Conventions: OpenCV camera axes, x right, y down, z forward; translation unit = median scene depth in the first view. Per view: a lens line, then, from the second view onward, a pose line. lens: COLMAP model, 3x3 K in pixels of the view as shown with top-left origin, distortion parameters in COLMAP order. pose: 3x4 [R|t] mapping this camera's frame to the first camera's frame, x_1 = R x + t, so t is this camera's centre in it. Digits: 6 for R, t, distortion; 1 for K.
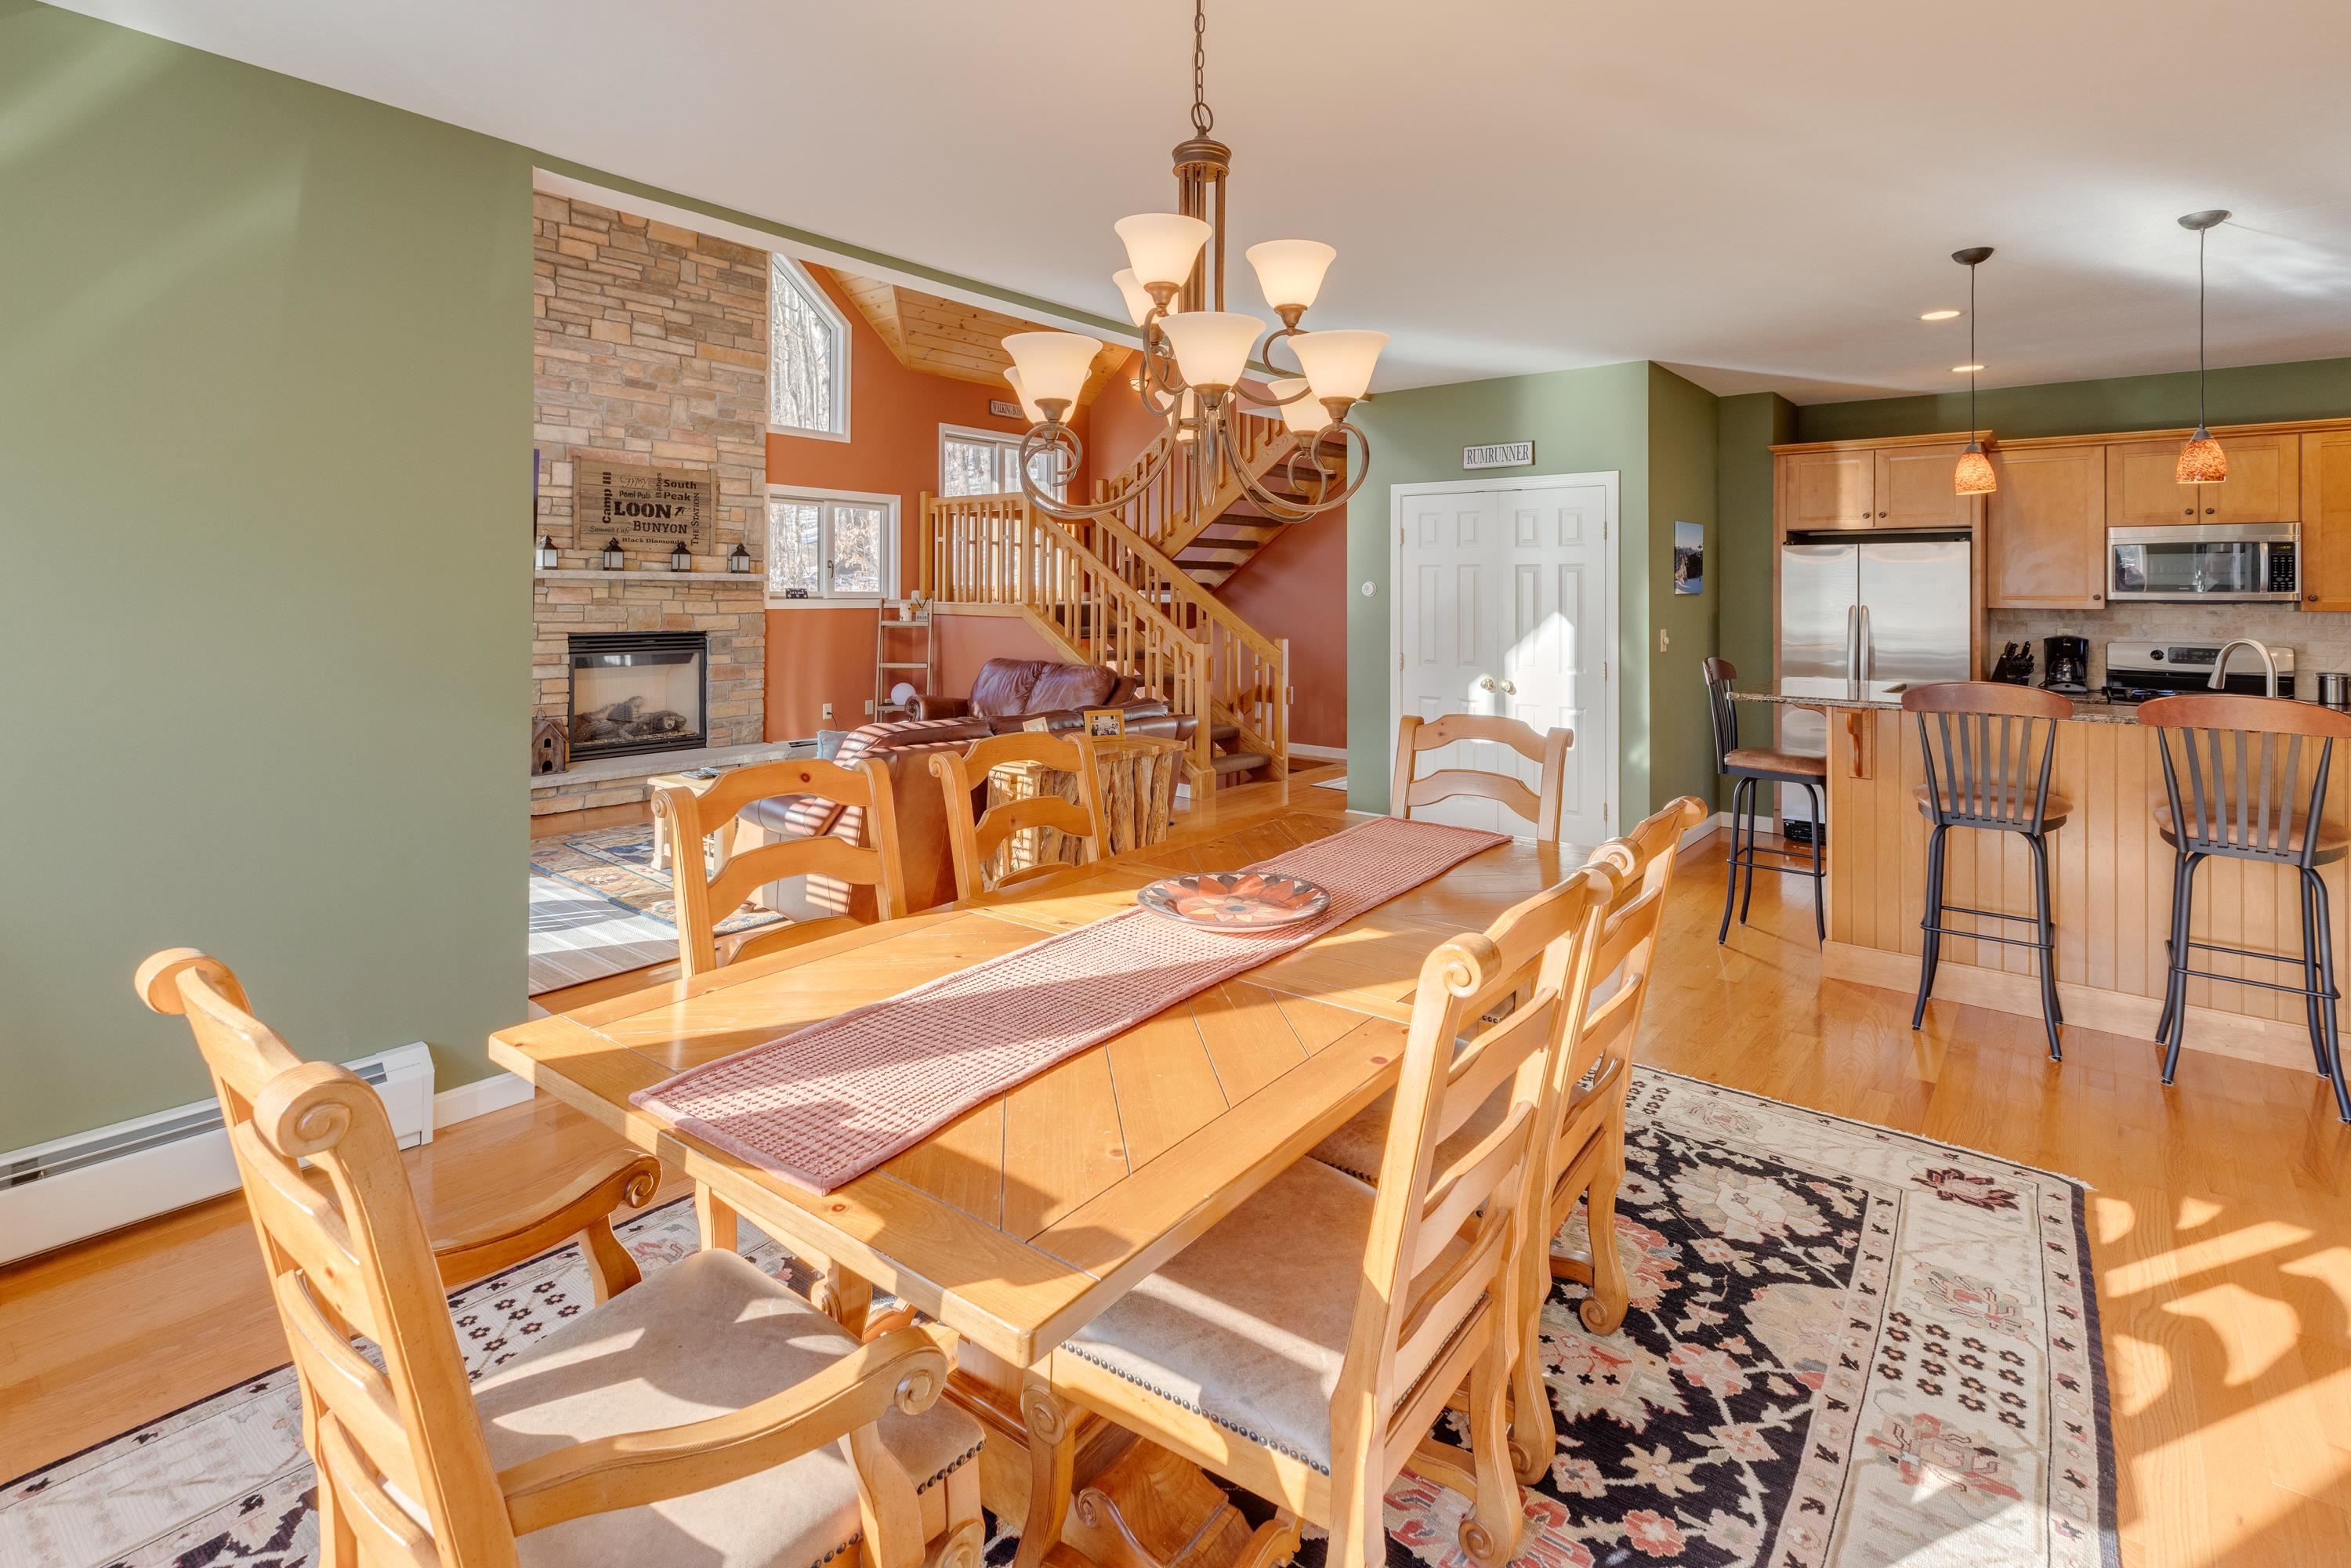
lens RADIAL K [[1104.8, 0, 1186.4], [0, 1104.8, 596.3], [0, 0, 1]] dist [0.003339, 0.000695]
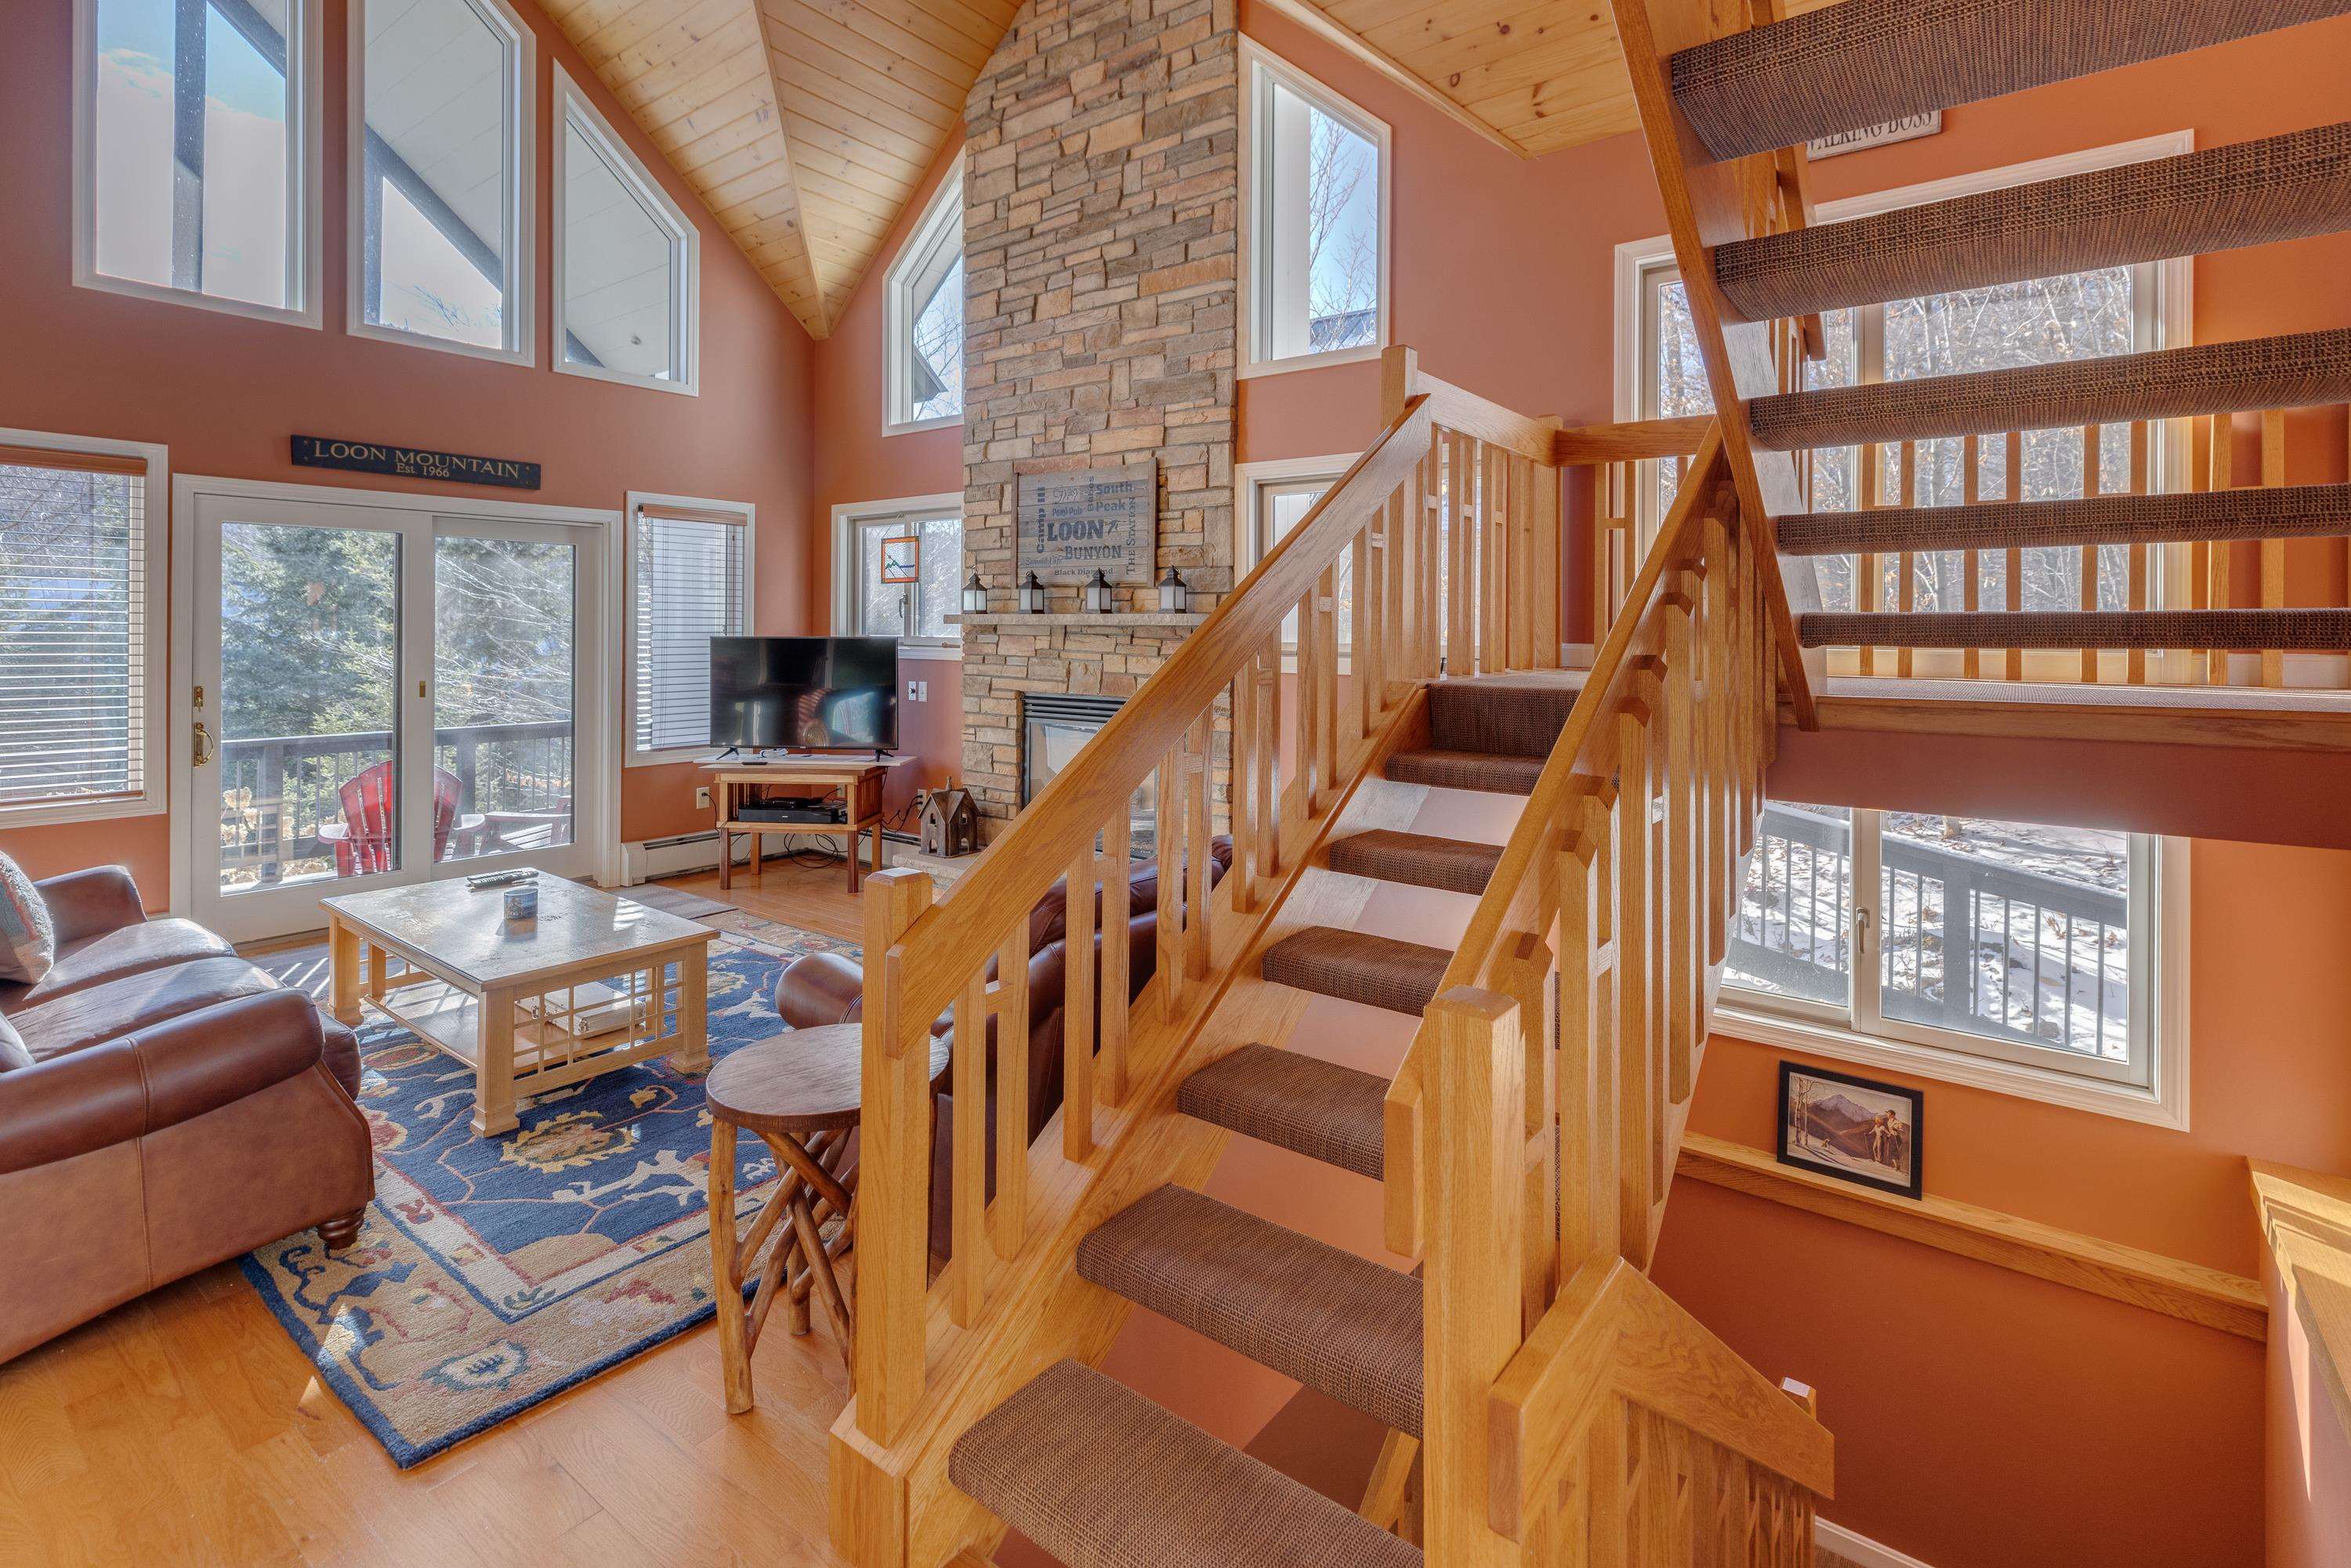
lens RADIAL K [[1104.8, 0, 1178.9], [0, 1104.8, 631.0], [0, 0, 1]] dist [0.003339, 0.000695]
pose [[0.022217, -0.004942, -0.999741, 0.242484], [-0.012131, 0.999913, -0.005212, -0.007968], [0.999680, 0.012244, 0.022155, 1.040009]]
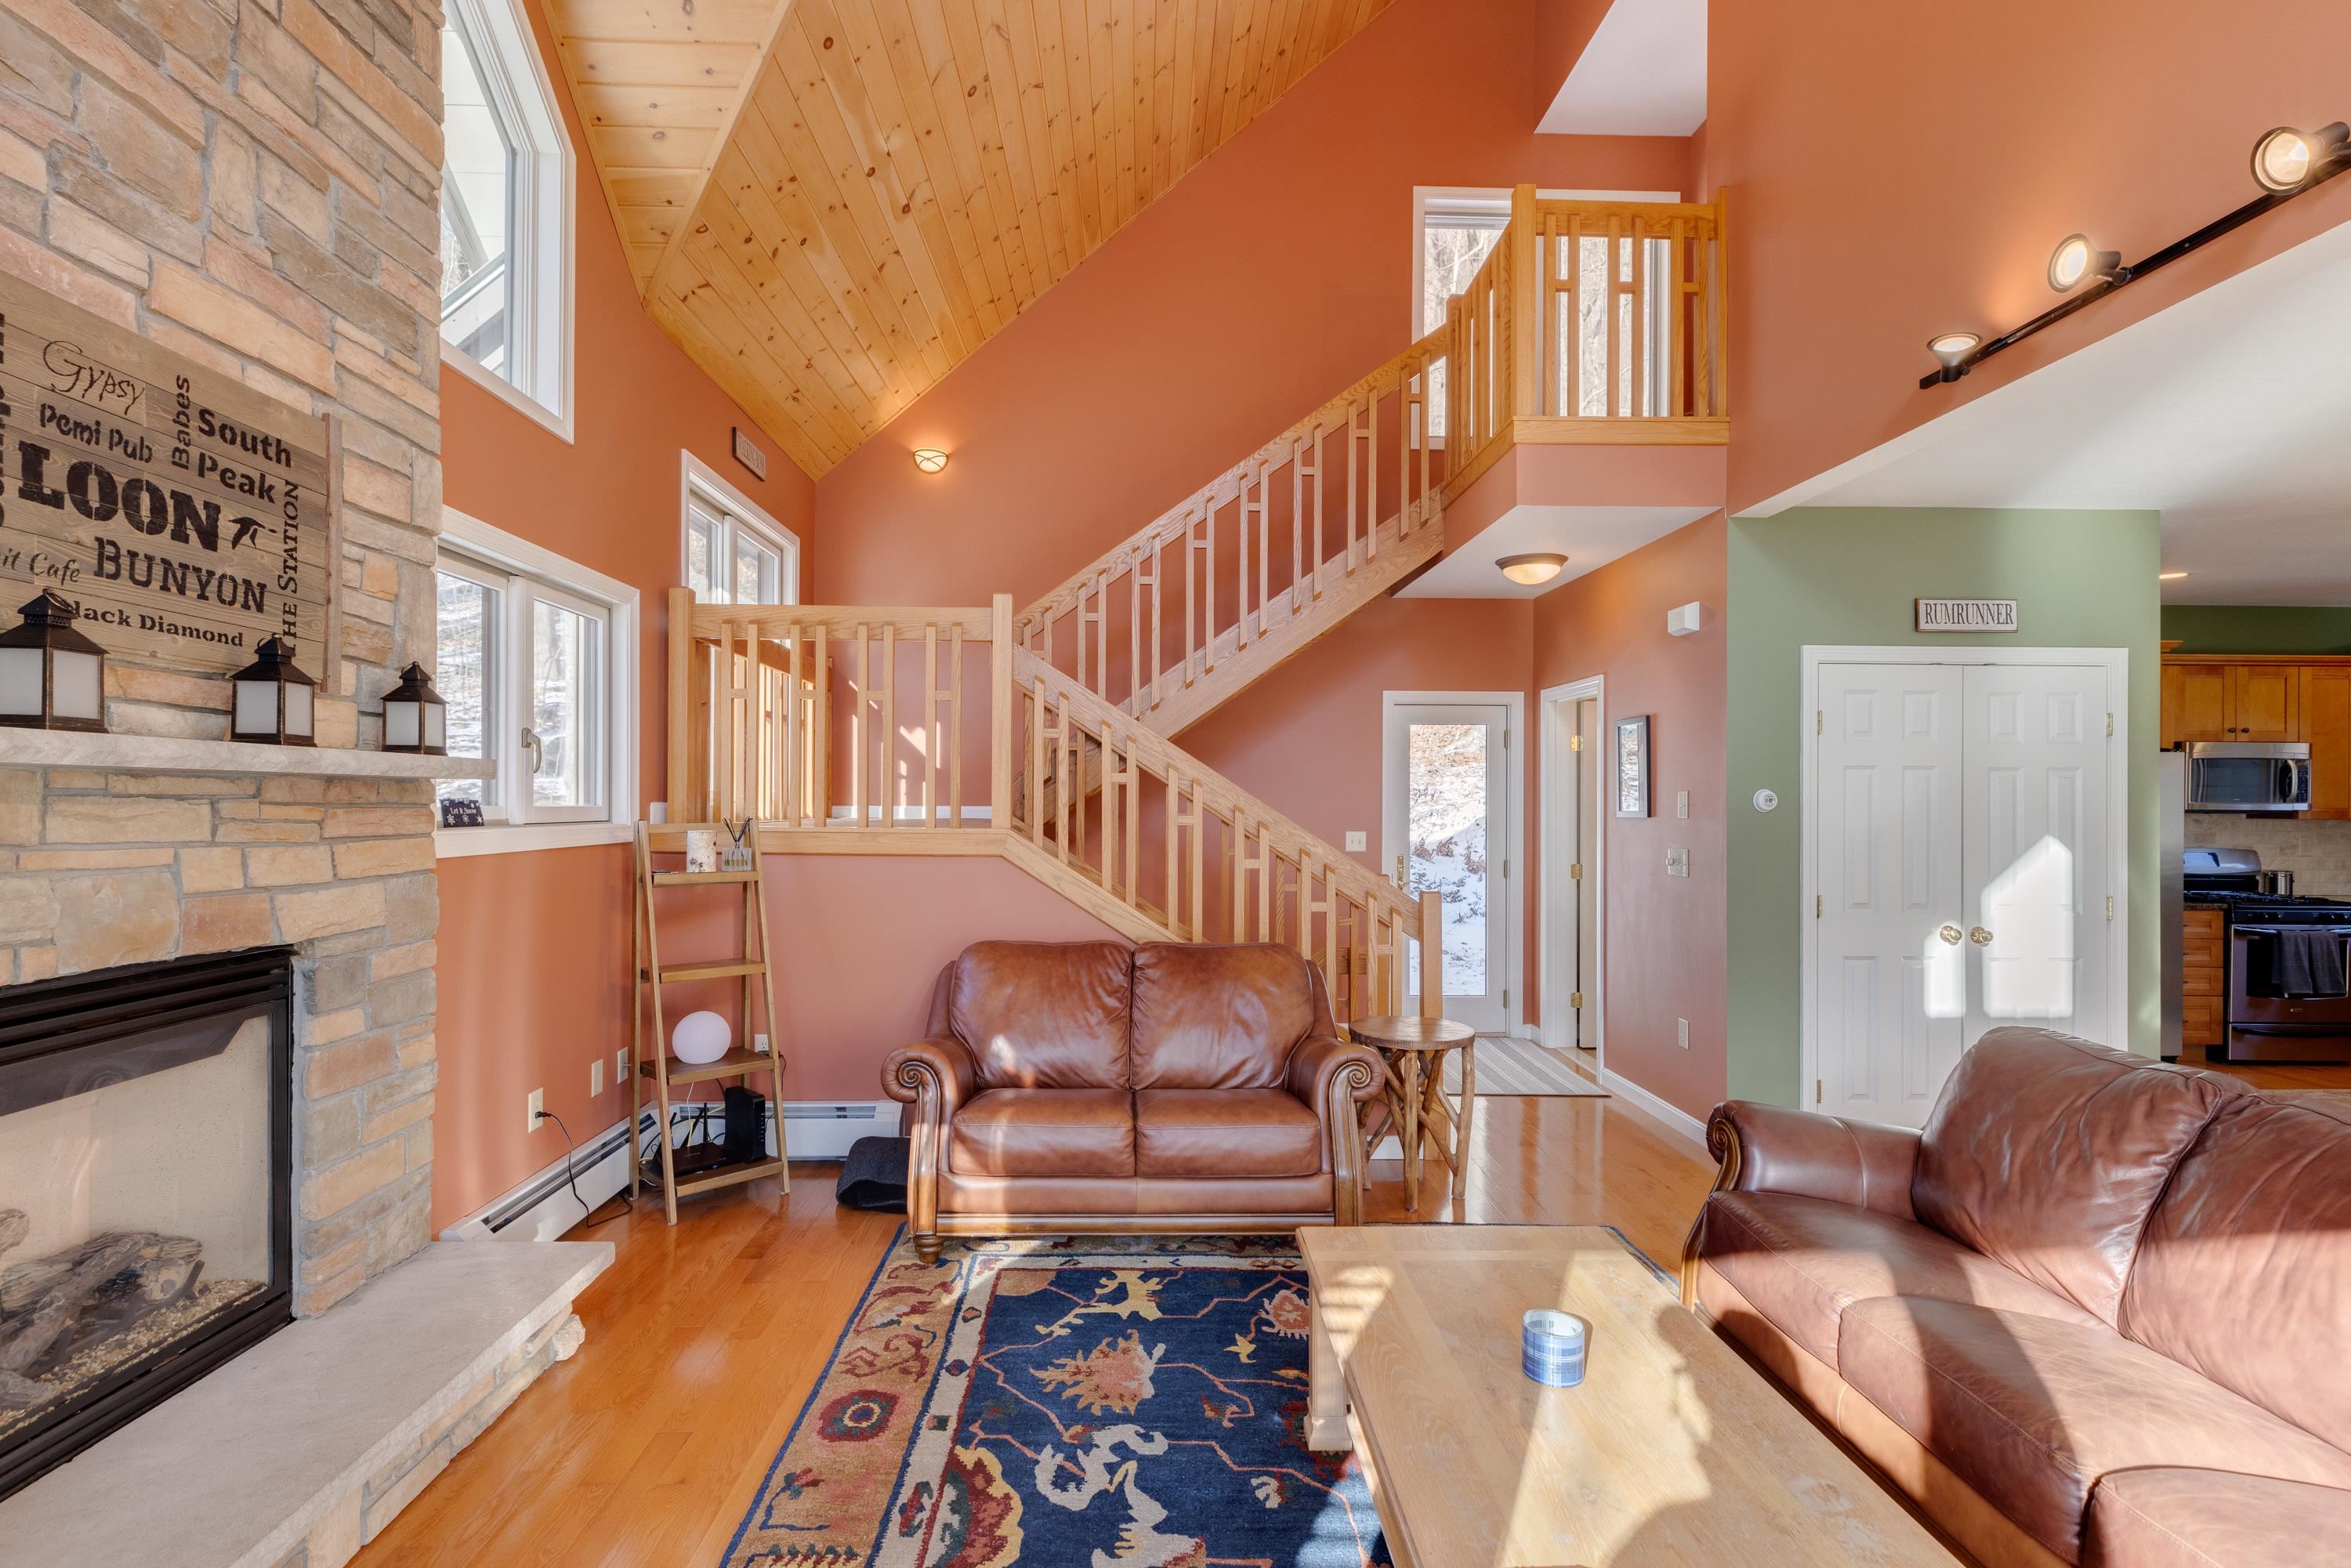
lens RADIAL K [[1104.8, 0, 1181.8], [0, 1104.8, 799.4], [0, 0, 1]] dist [0.003339, 0.000695]
pose [[0.755445, -0.002542, 0.655207, -0.469181], [0.003201, 0.999995, 0.000190, -0.007408], [-0.655204, 0.001954, 0.755449, 0.633337]]
